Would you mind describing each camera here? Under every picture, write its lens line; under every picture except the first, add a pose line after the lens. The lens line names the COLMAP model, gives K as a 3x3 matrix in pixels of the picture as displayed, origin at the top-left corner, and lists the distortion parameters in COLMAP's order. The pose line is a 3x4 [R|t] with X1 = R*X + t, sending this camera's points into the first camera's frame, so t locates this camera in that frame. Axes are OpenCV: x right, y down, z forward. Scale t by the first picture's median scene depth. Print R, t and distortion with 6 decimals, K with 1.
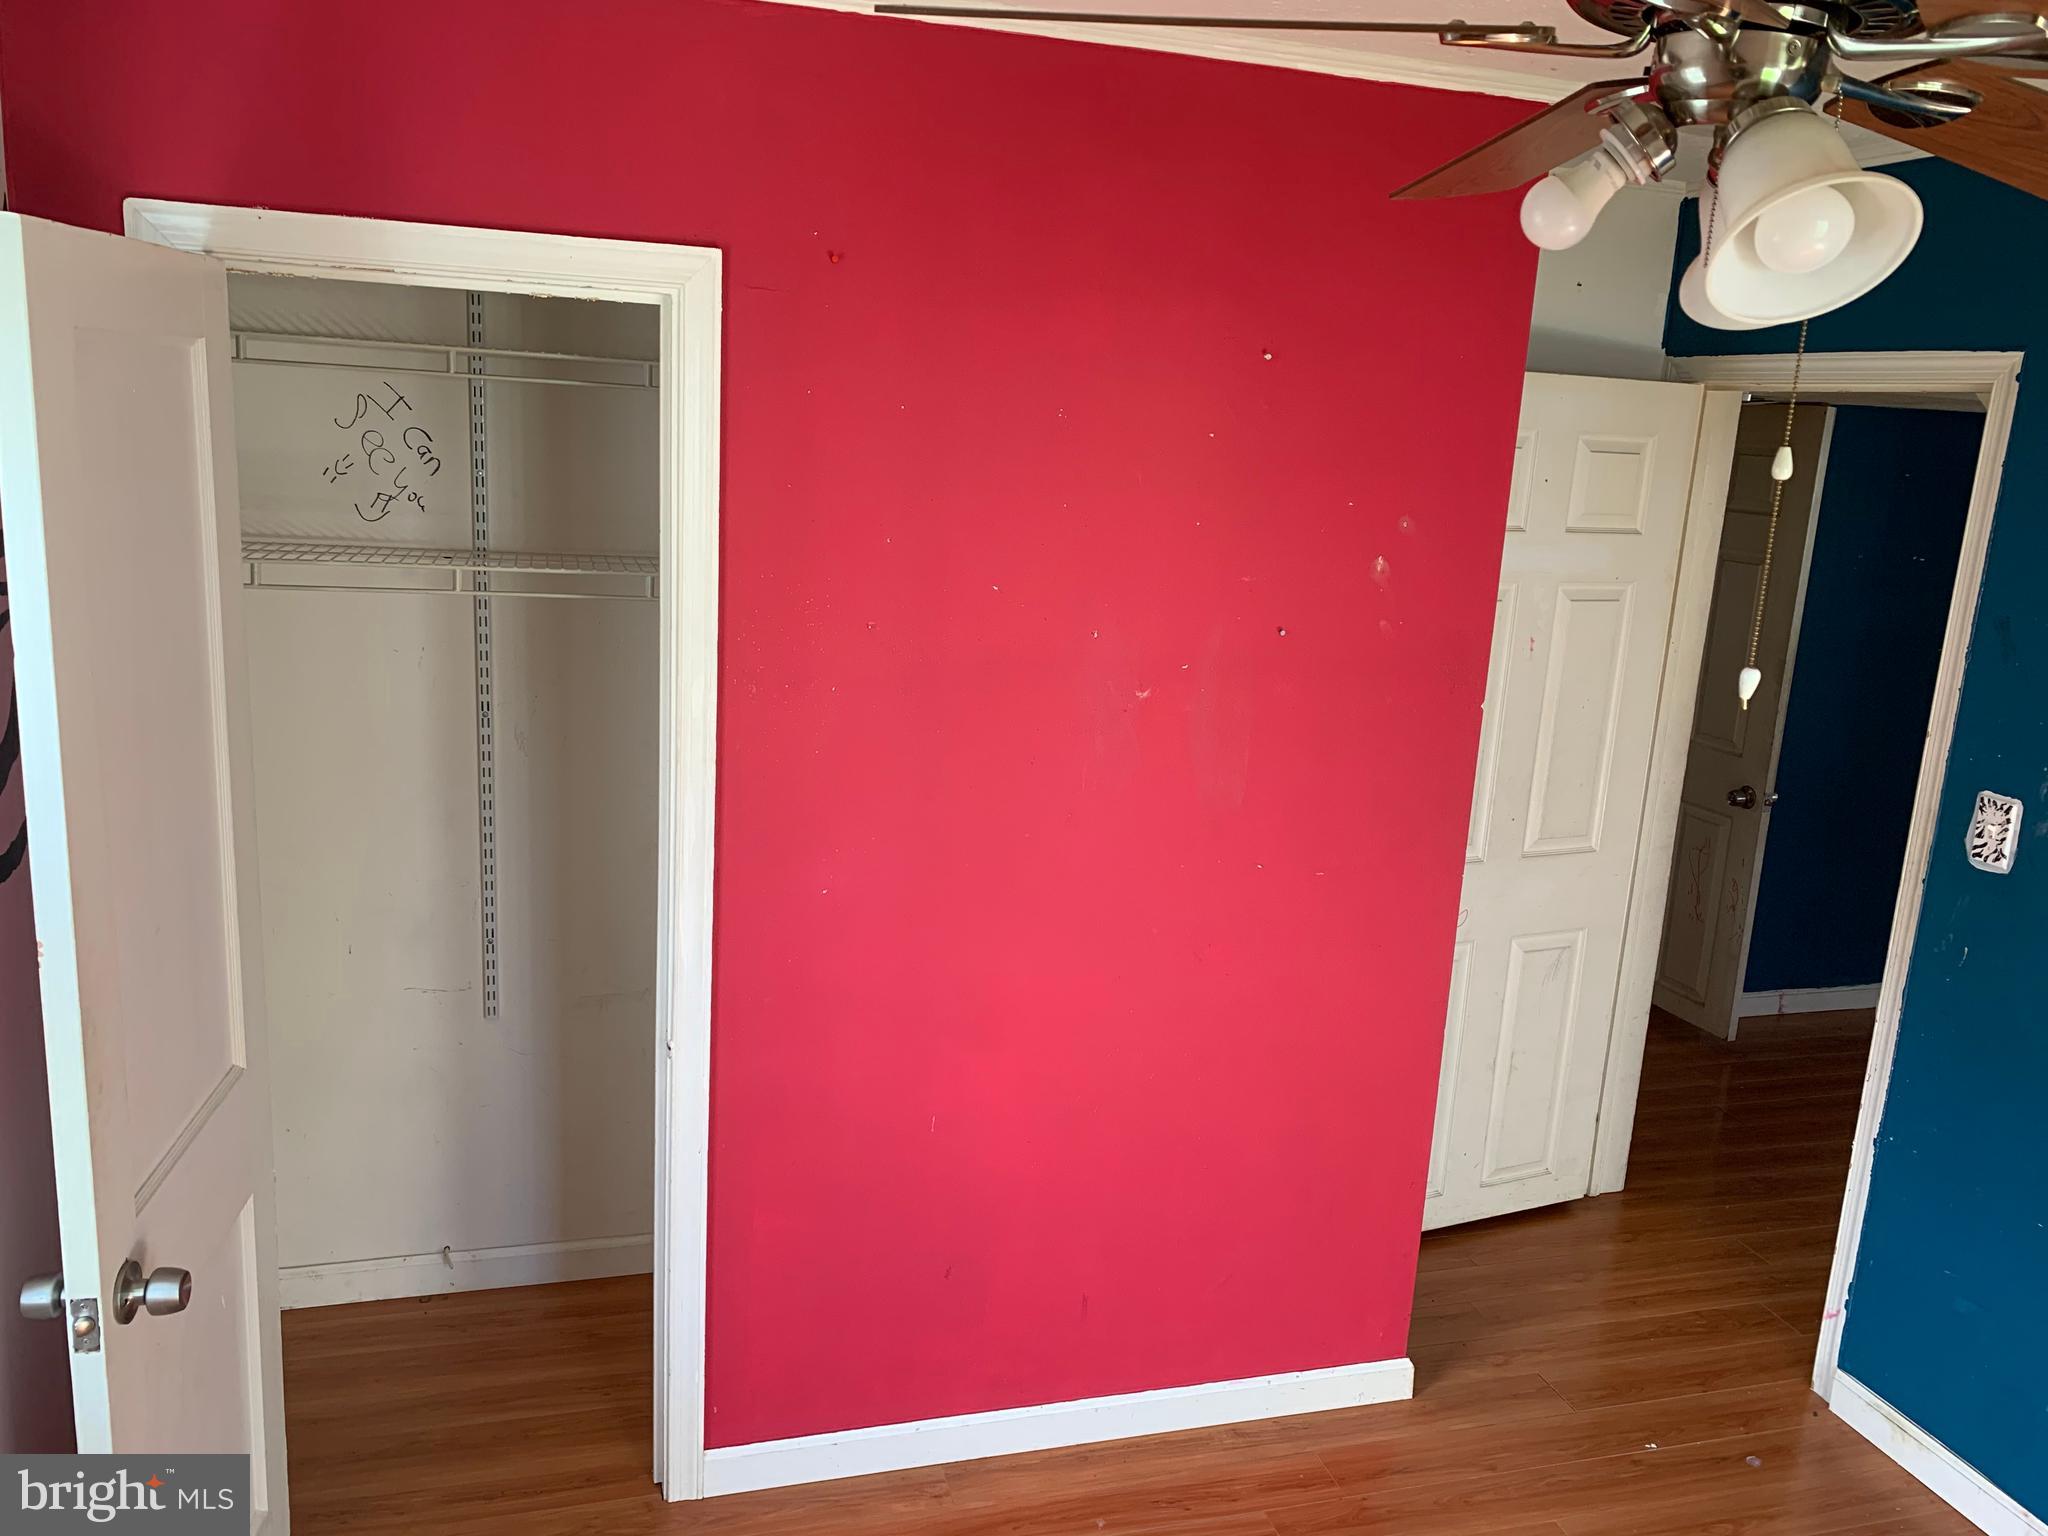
lens RADIAL K [[1588.9, 0, 1011.5], [0, 1588.9, 760.9], [0, 0, 1]] dist [0.046698, -0.035219]
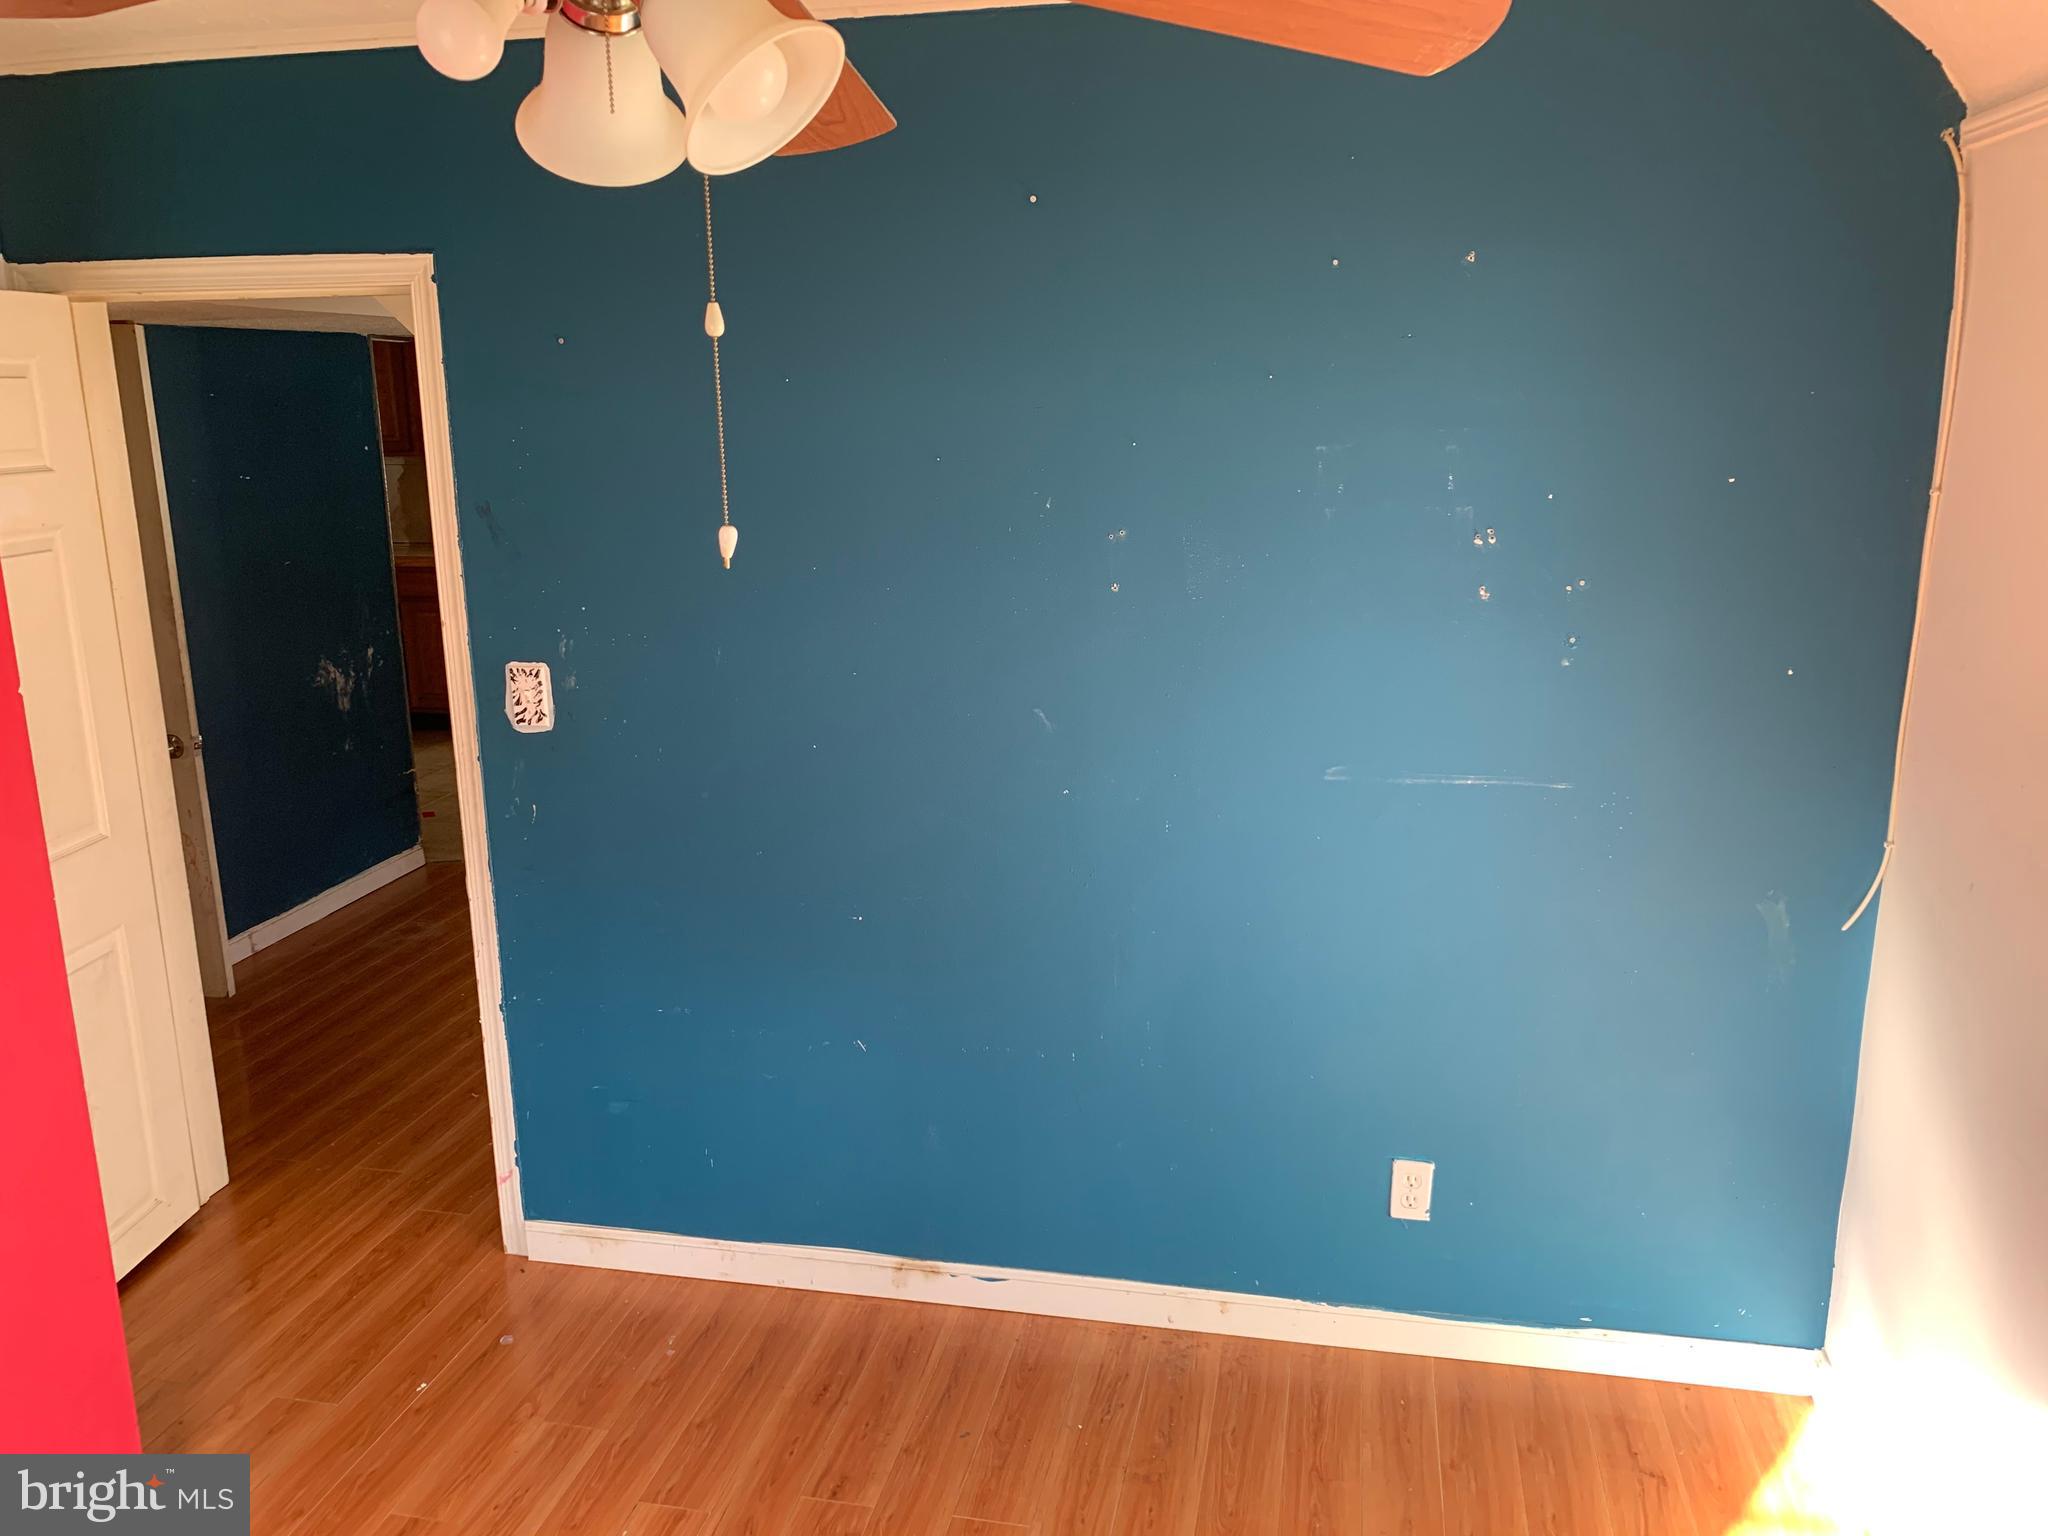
lens RADIAL K [[1588.9, 0, 1011.5], [0, 1588.9, 760.9], [0, 0, 1]] dist [0.046698, -0.035219]
pose [[0.482385, -0.264273, 0.835143, -0.132948], [0.234350, 0.957586, 0.167657, -0.016776], [-0.844029, 0.114840, 0.523857, 0.131118]]
